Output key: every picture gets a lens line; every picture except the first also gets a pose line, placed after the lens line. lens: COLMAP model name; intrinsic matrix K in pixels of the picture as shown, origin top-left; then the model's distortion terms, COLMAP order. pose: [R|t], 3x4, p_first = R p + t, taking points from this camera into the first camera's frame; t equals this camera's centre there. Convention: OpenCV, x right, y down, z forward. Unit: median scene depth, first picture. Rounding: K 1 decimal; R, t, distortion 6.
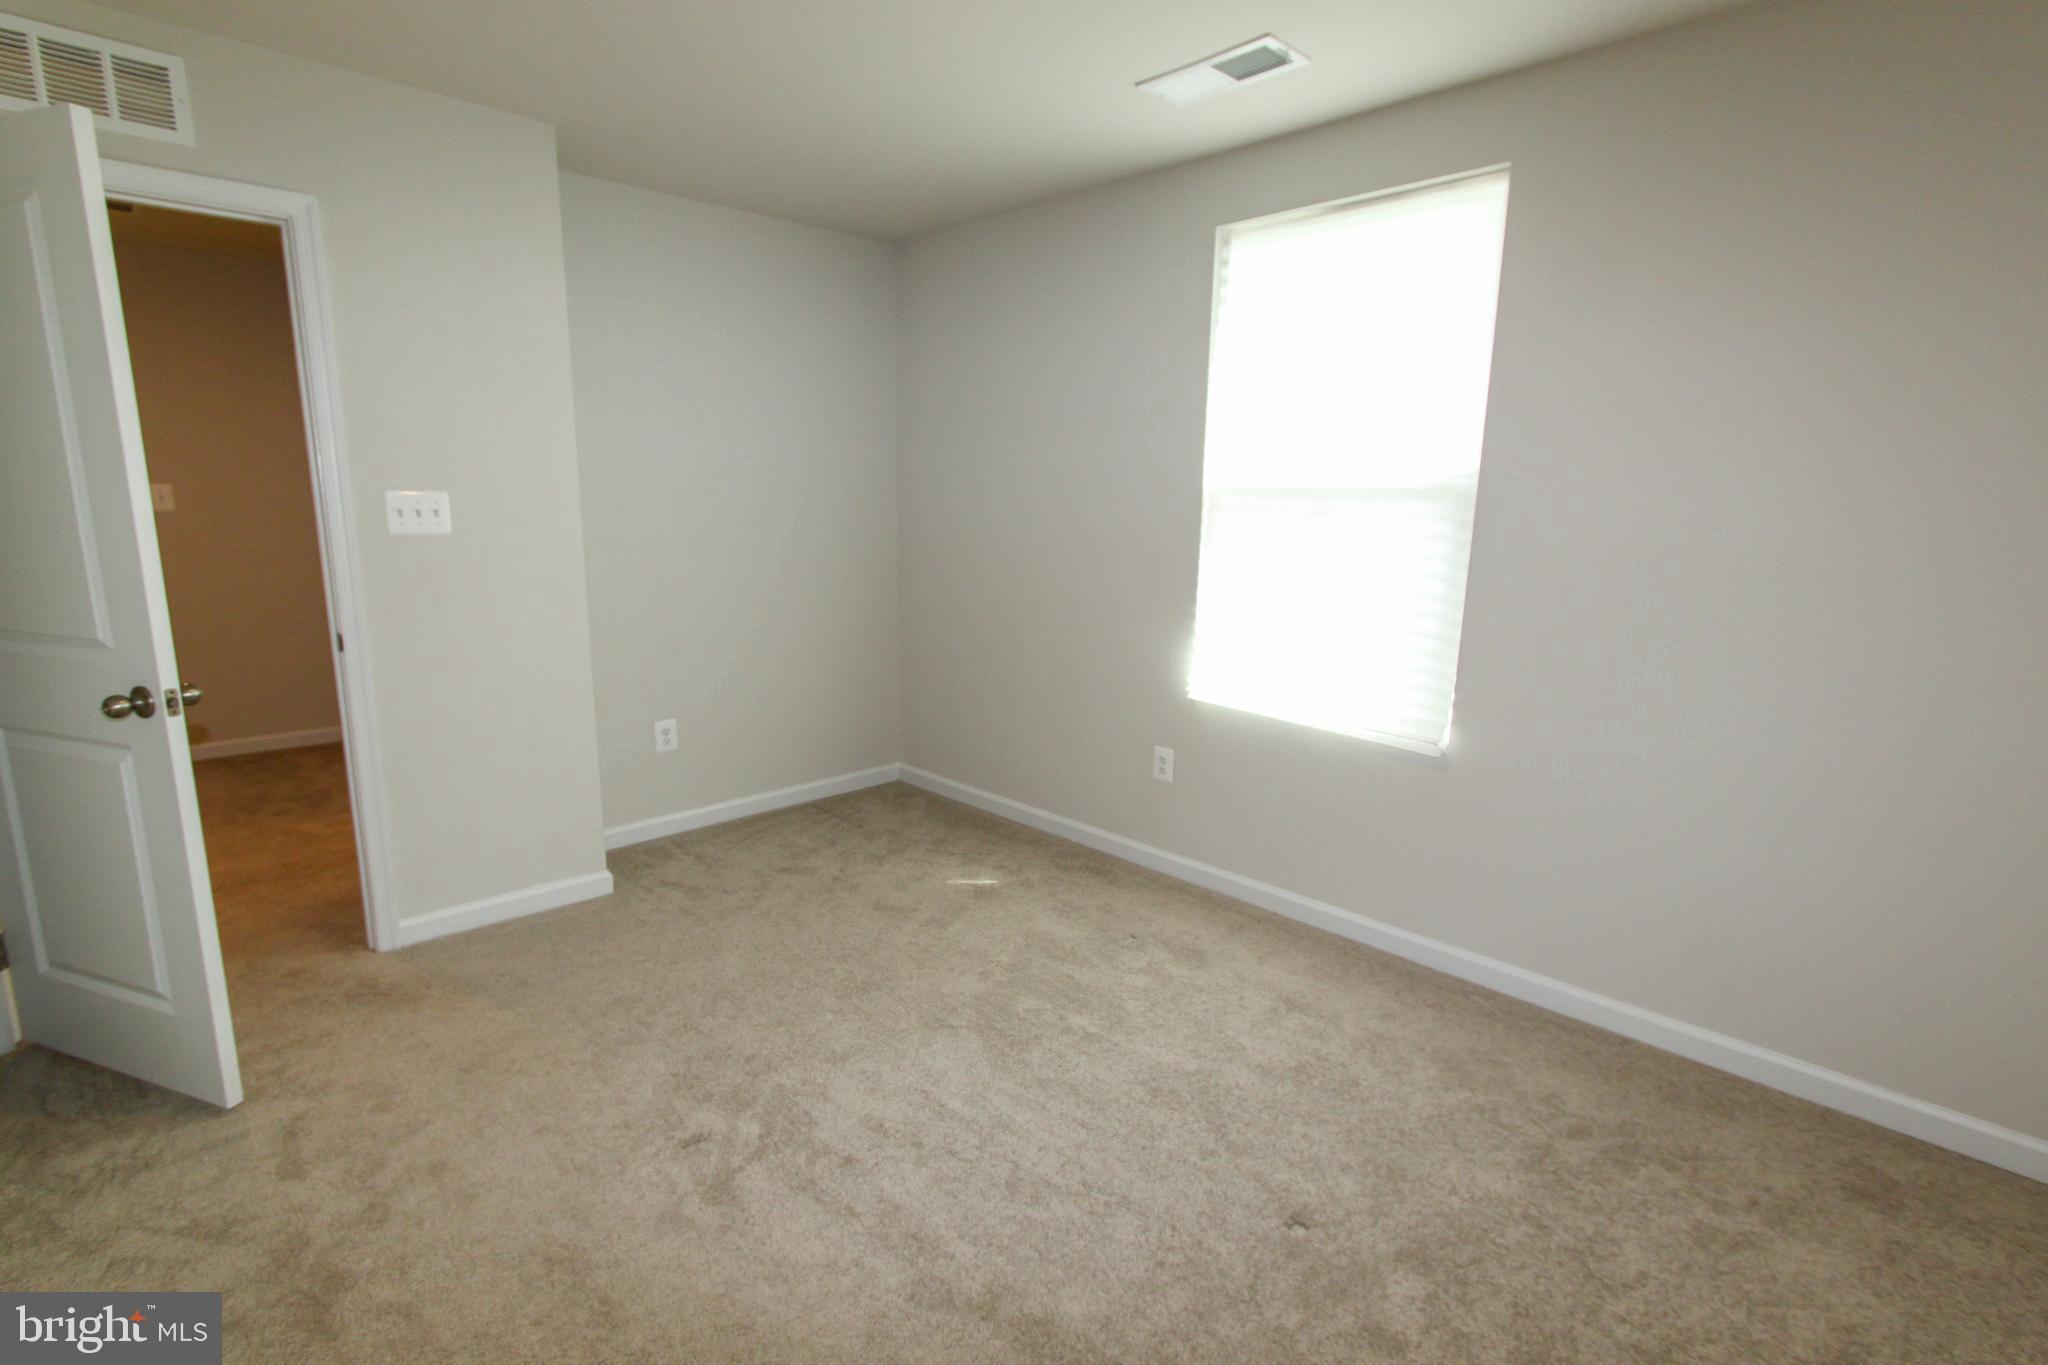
lens RADIAL K [[942.4, 0, 1021.6], [0, 942.4, 682.9], [0, 0, 1]] dist [0.010032, 0.000366]
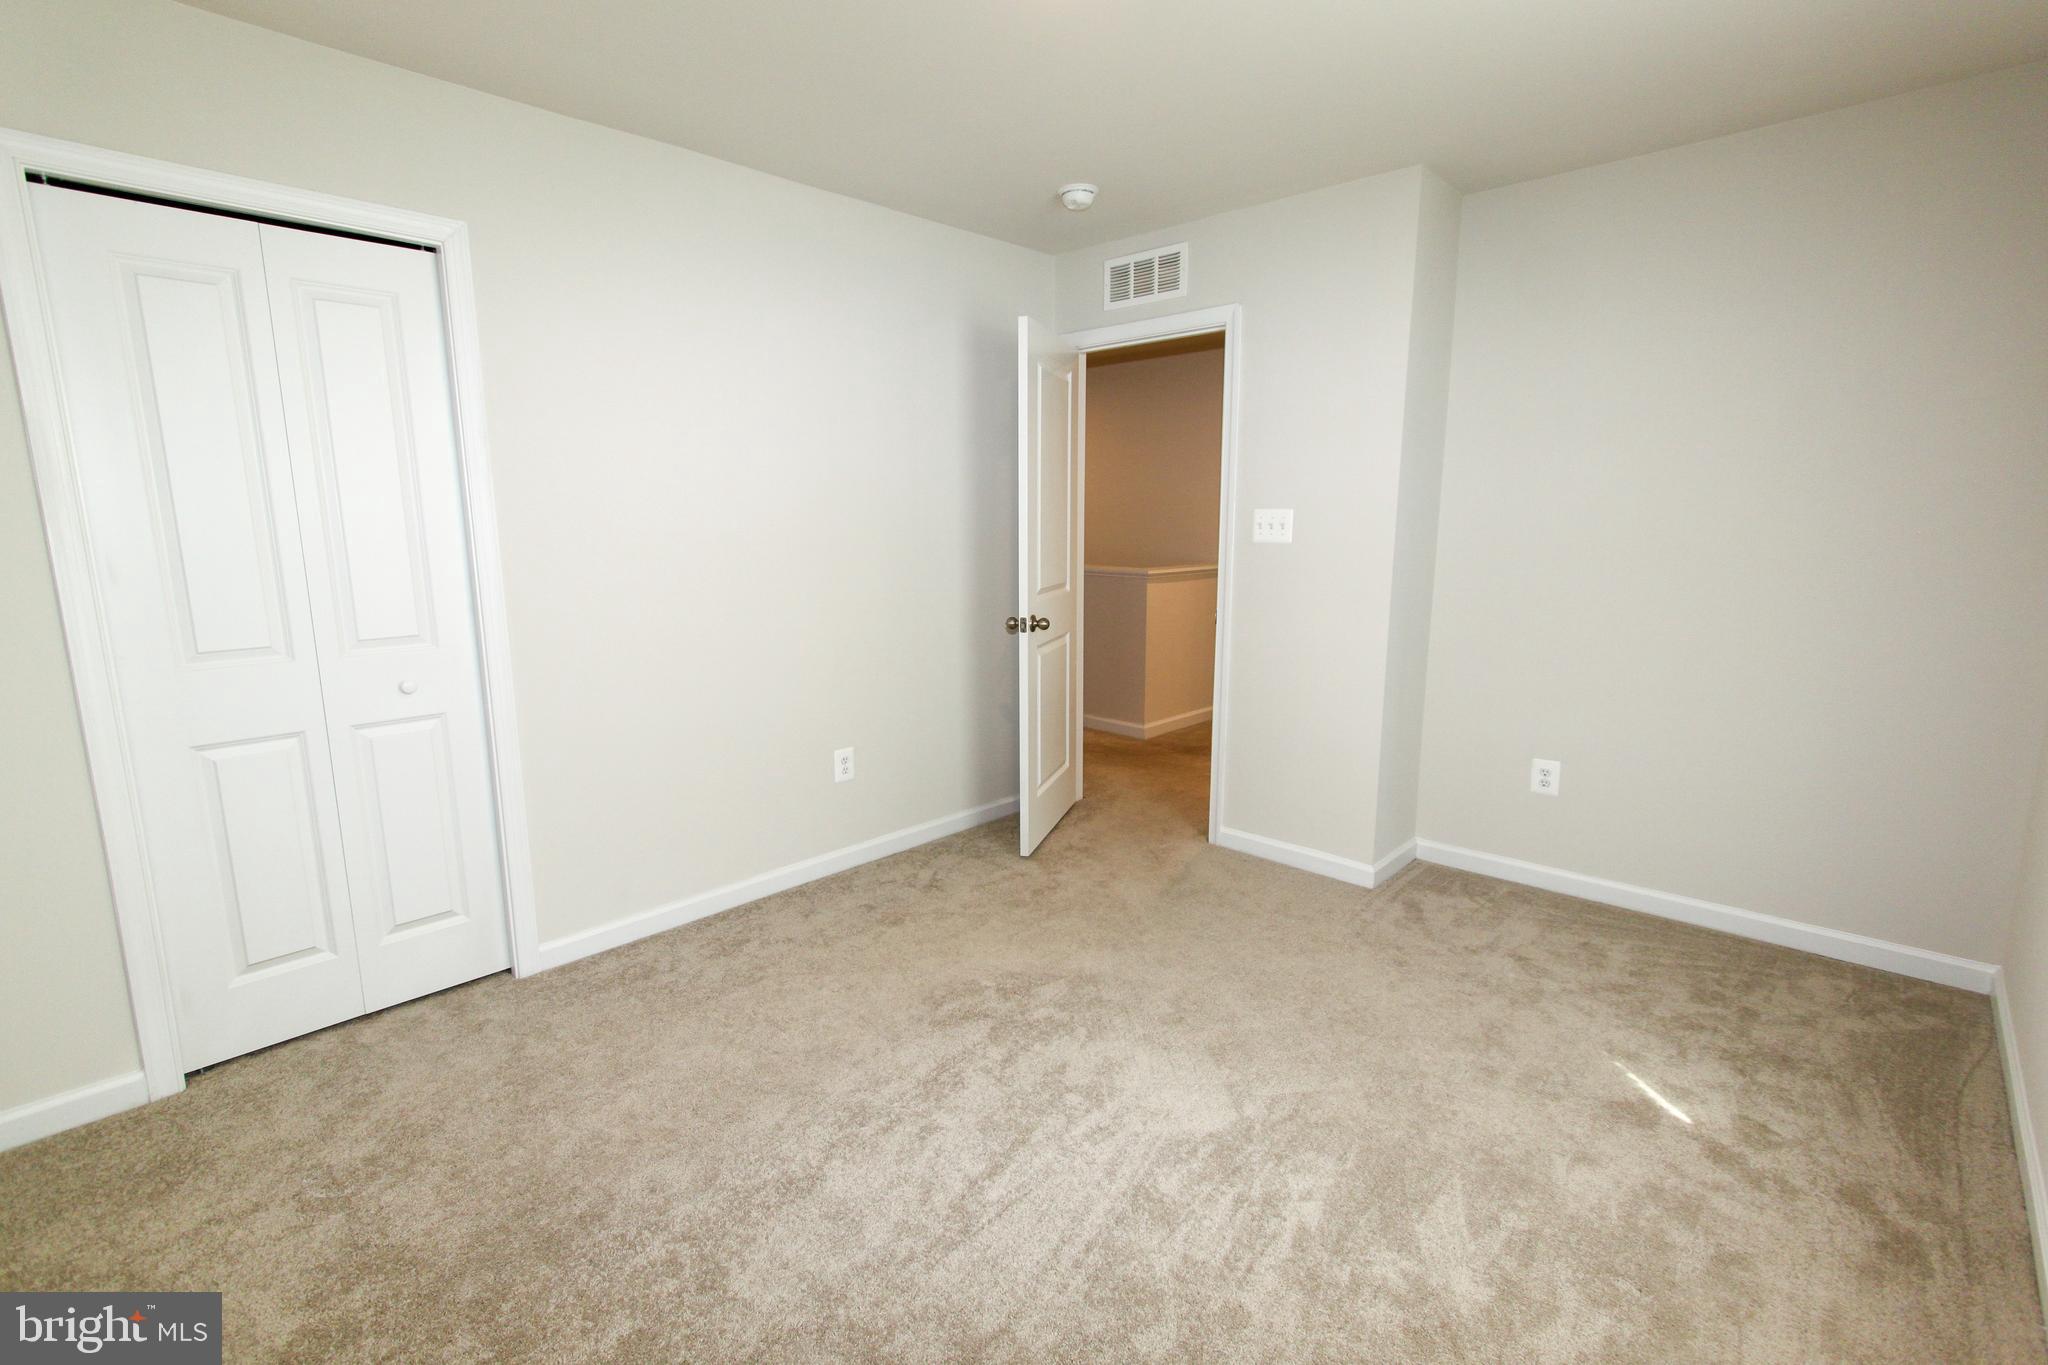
lens RADIAL K [[942.4, 0, 1024.2], [0, 942.4, 682.4], [0, 0, 1]] dist [0.010032, 0.000366]
pose [[0.070016, 0.164174, -0.983943, 0.510975], [-0.188848, 0.970709, 0.148528, -0.079477], [0.979507, 0.175416, 0.098969, 0.460597]]
